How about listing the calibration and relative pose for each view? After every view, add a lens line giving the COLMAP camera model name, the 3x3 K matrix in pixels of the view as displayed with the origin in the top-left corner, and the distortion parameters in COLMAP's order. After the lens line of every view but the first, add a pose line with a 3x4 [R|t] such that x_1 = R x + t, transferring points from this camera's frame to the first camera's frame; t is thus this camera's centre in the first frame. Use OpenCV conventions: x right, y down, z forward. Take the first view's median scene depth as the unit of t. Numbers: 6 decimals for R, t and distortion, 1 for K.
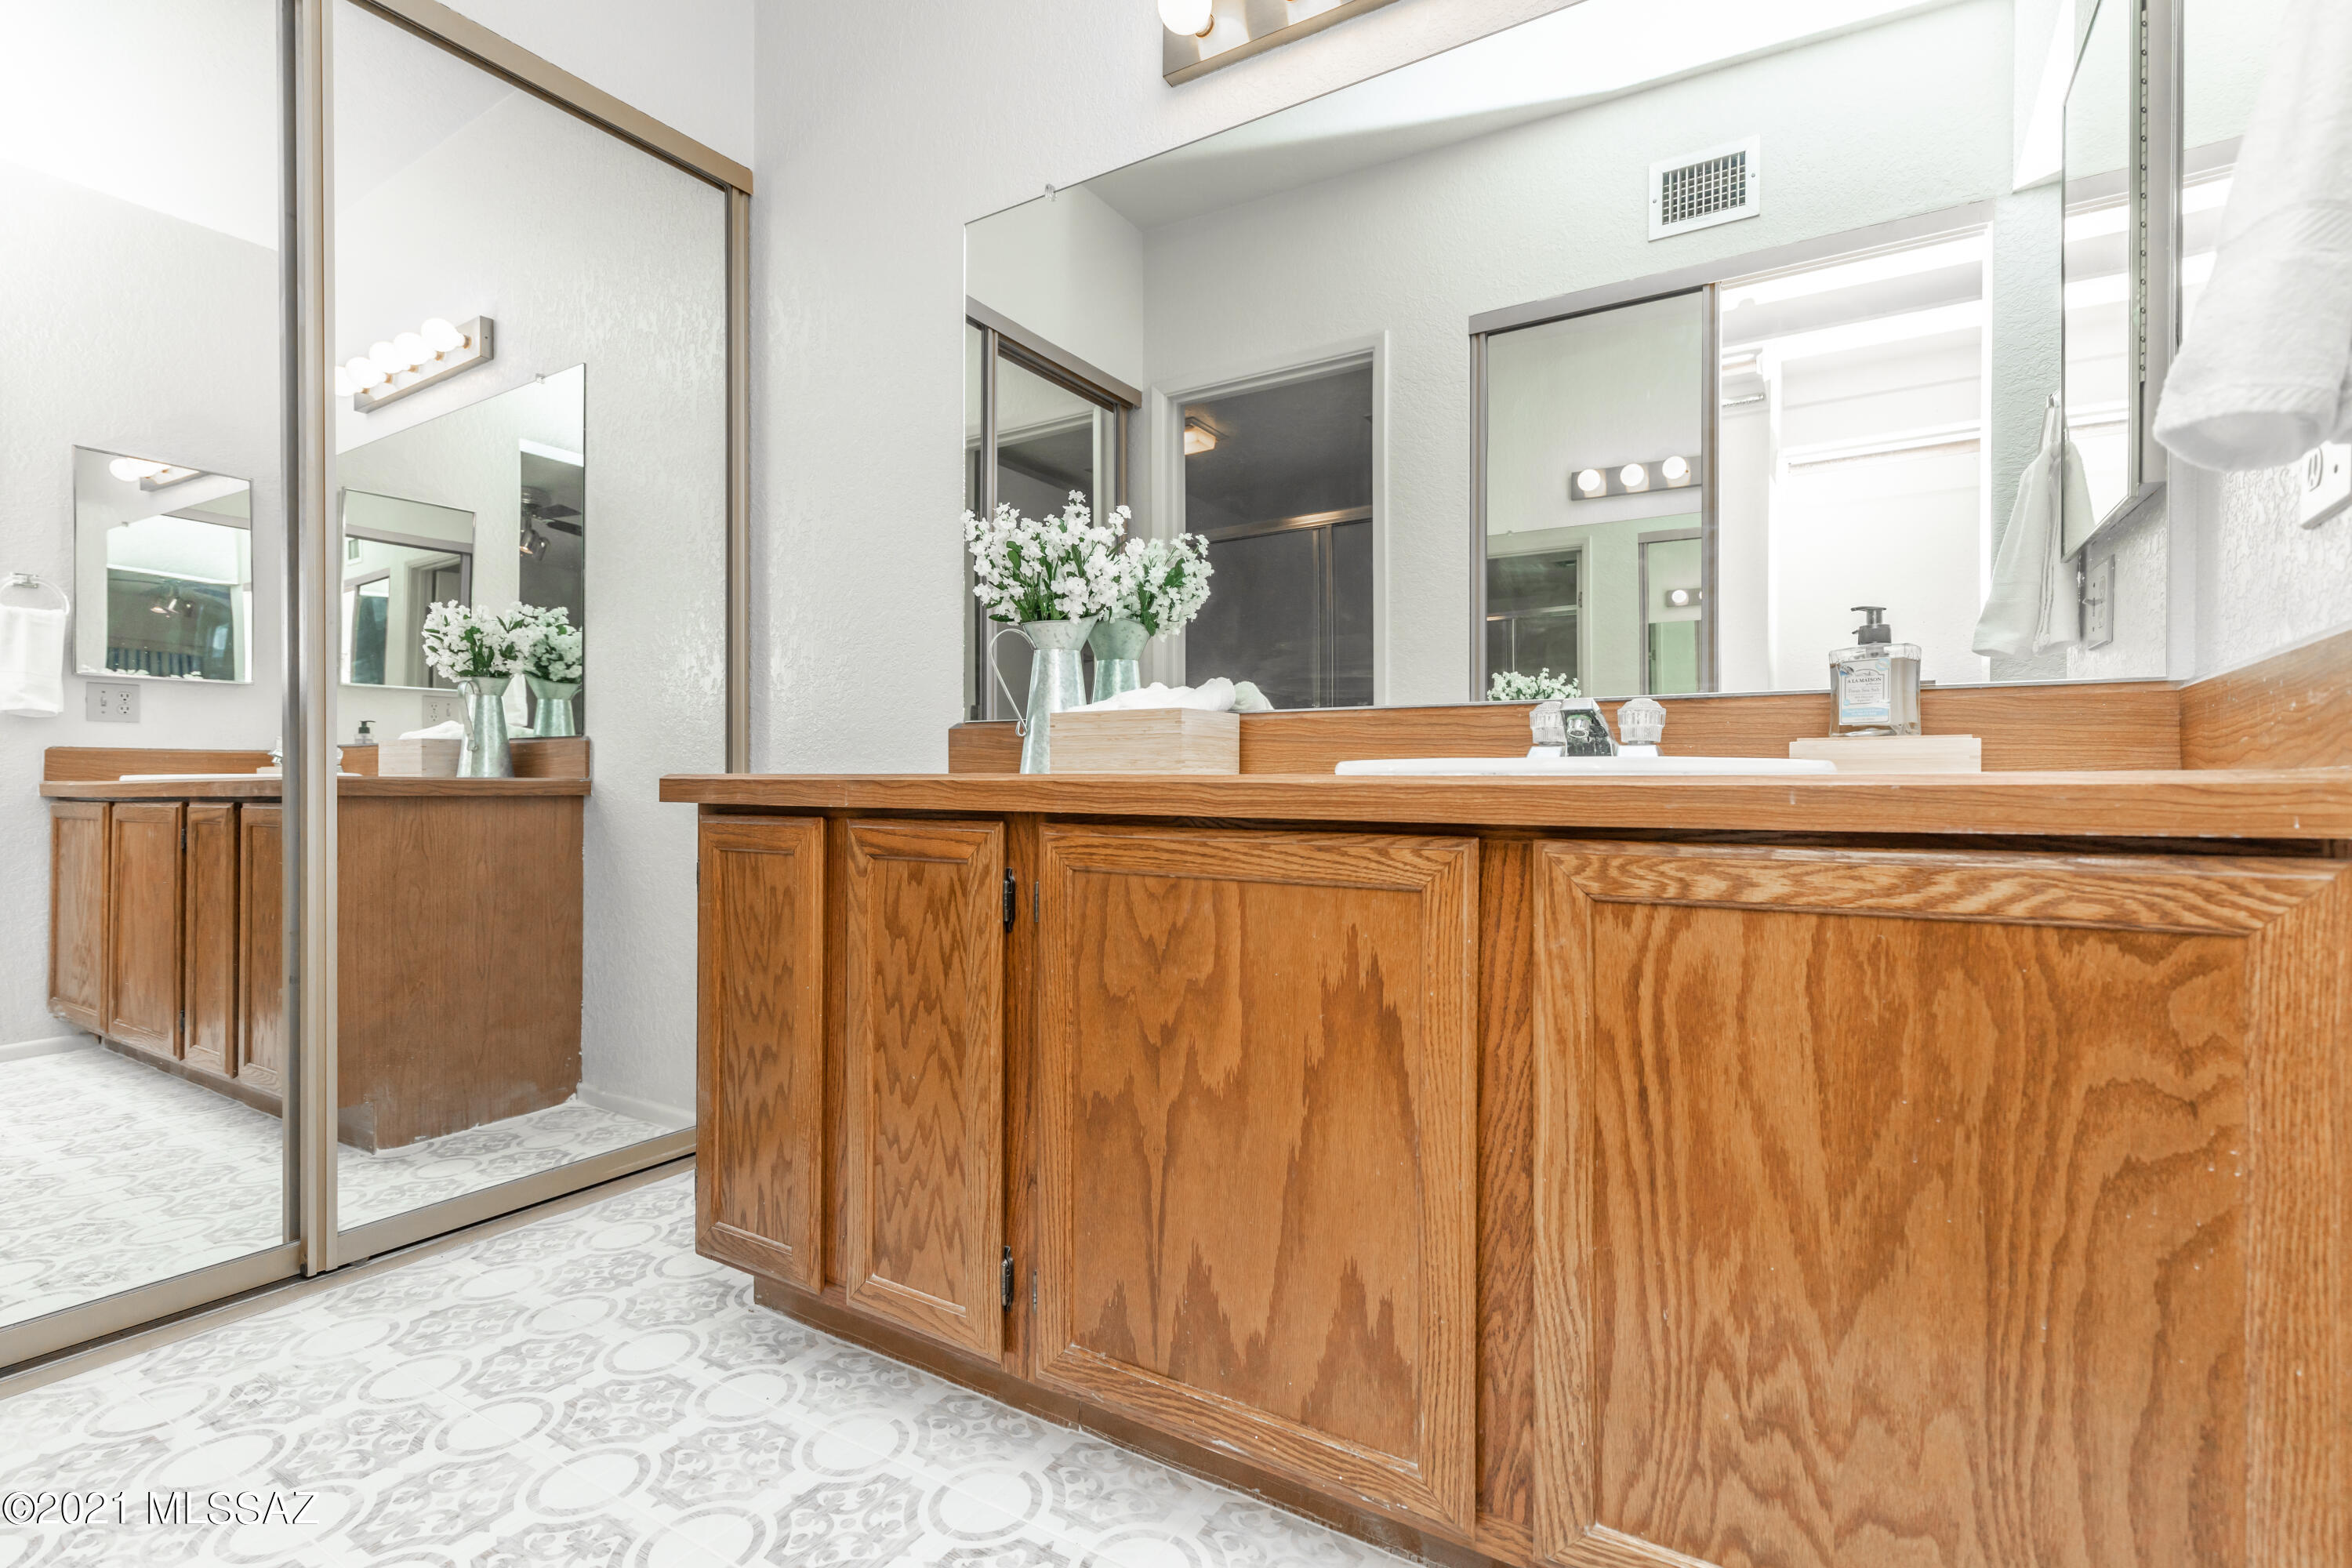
lens RADIAL K [[1065.5, 0, 1176.0], [0, 1065.5, 784.0], [0, 0, 1]] dist [0.001203, -0.007534]
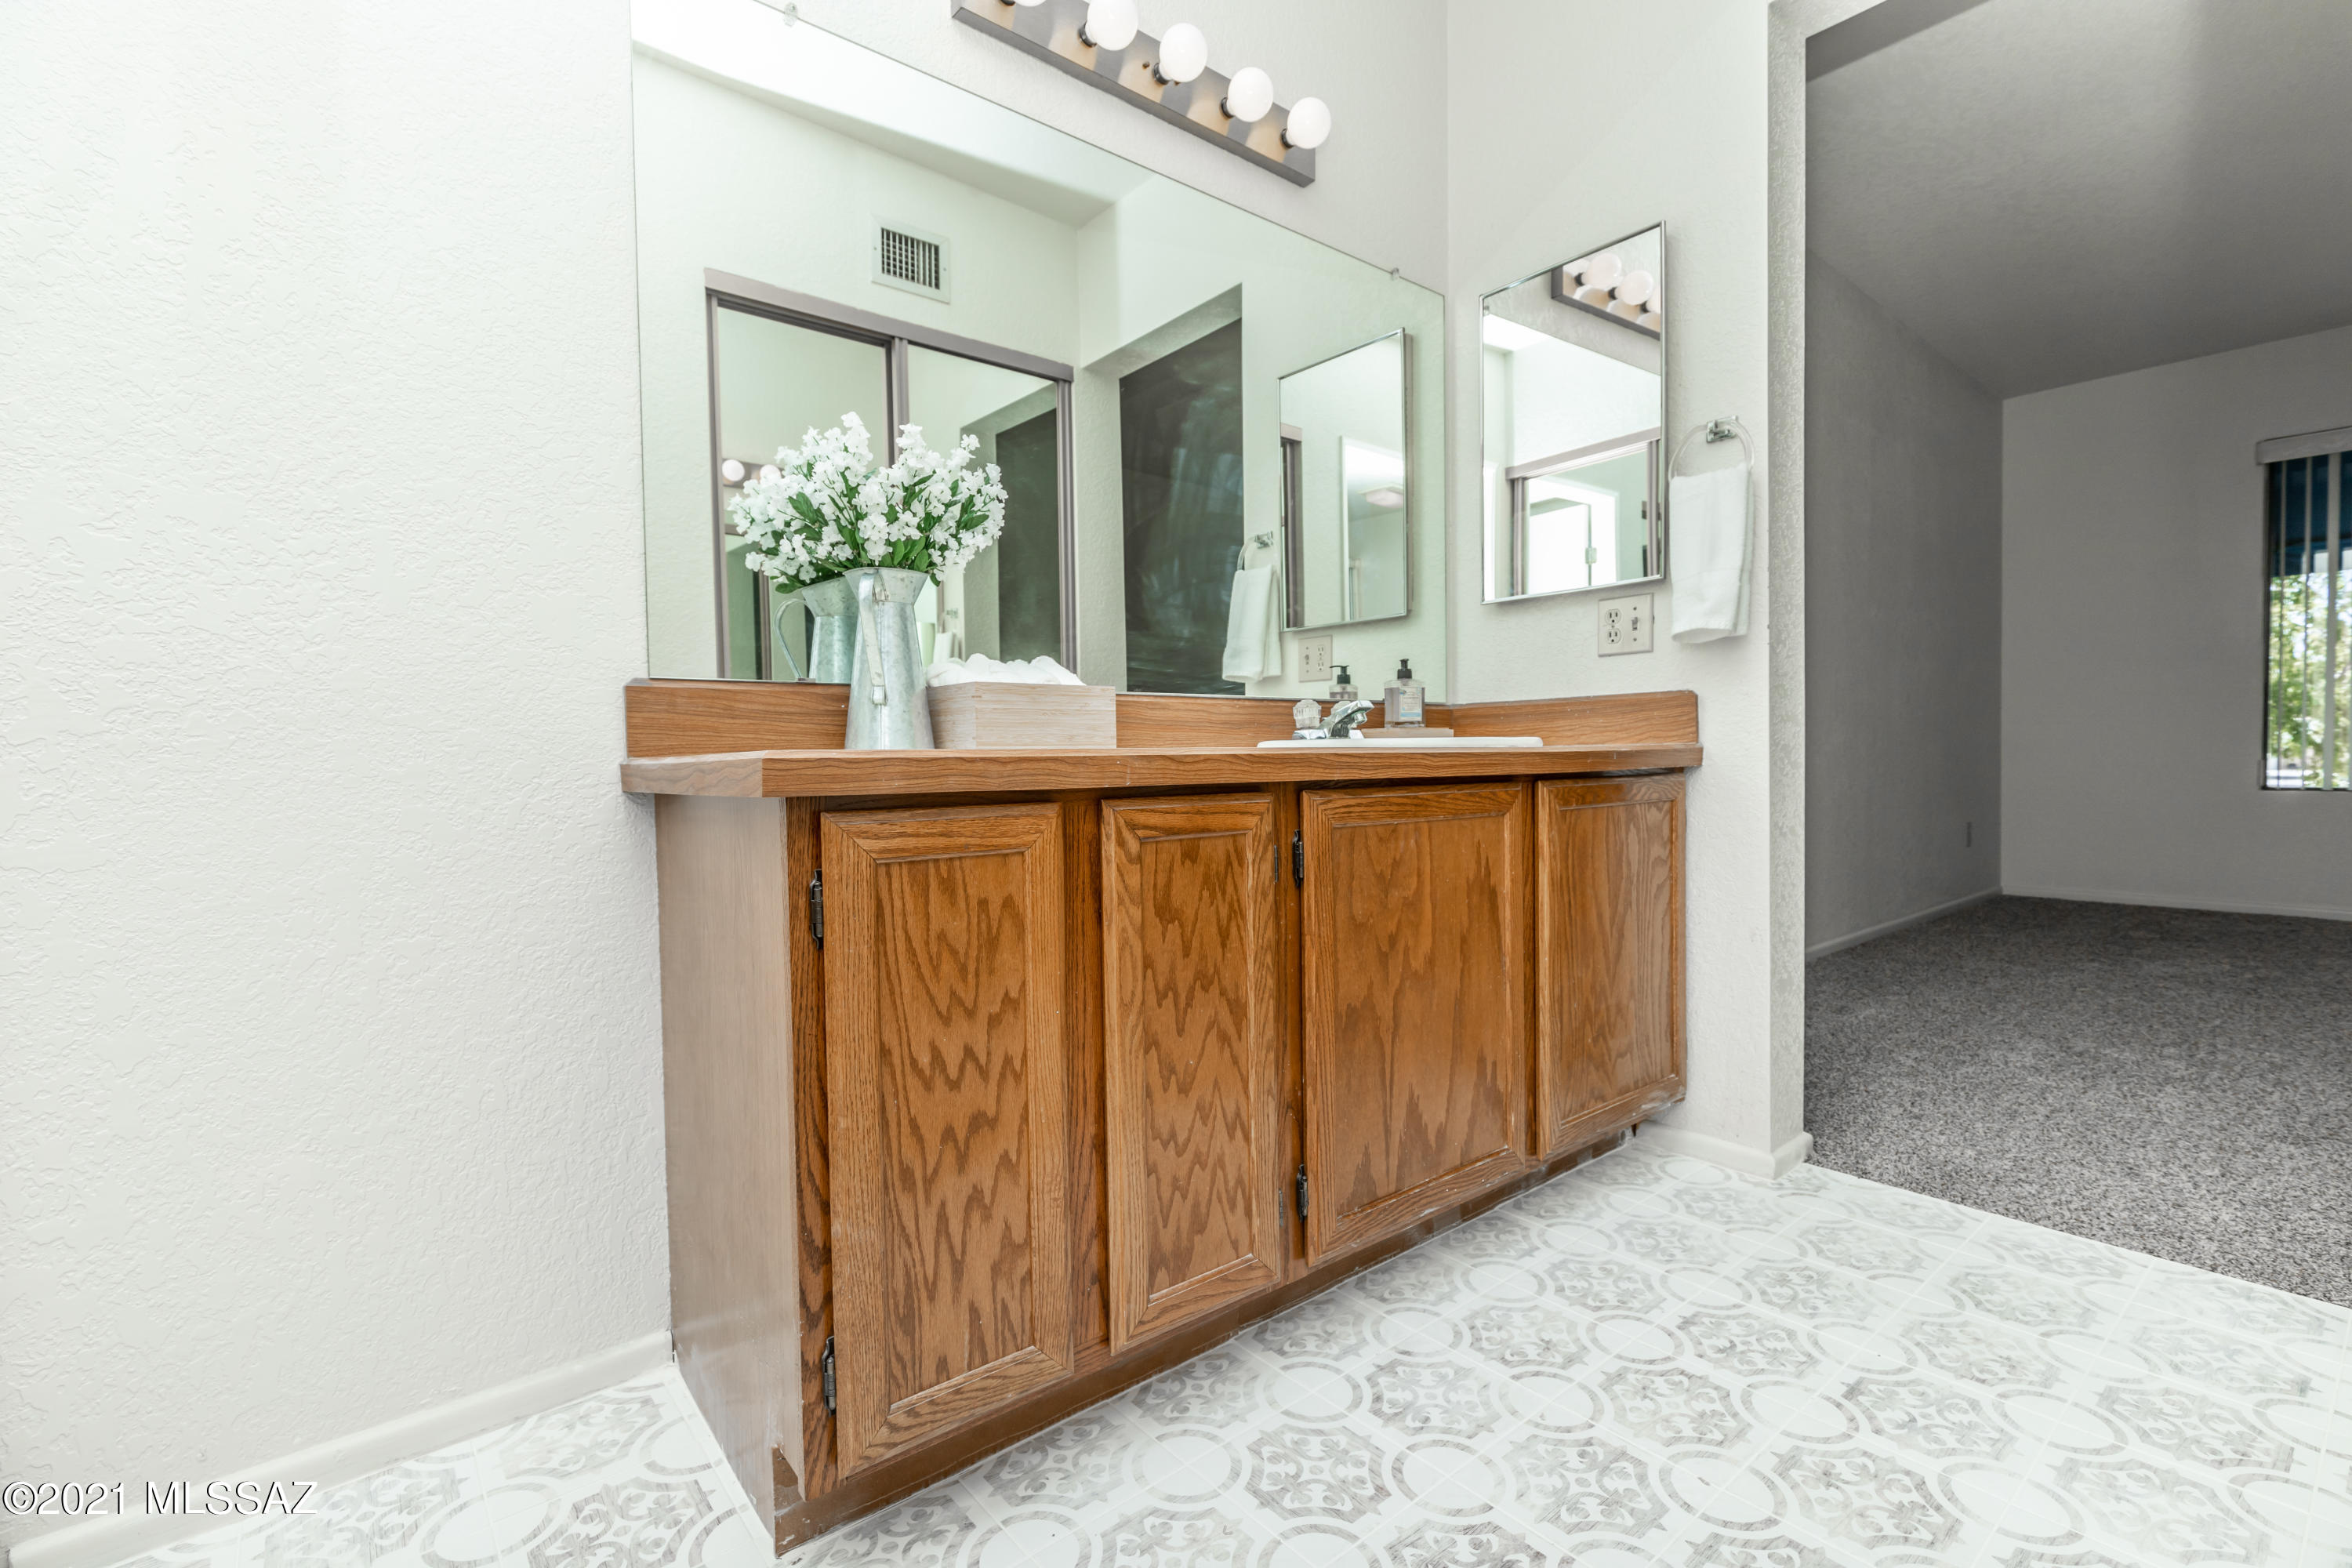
lens RADIAL K [[1074.2, 0, 1179.9], [0, 1074.2, 769.9], [0, 0, 1]] dist [-0.021578, 0.000225]
pose [[0.324256, -0.021091, 0.945734, -1.199717], [0.014317, 0.999746, 0.017387, -0.007582], [-0.945861, 0.007902, 0.324475, 0.711297]]
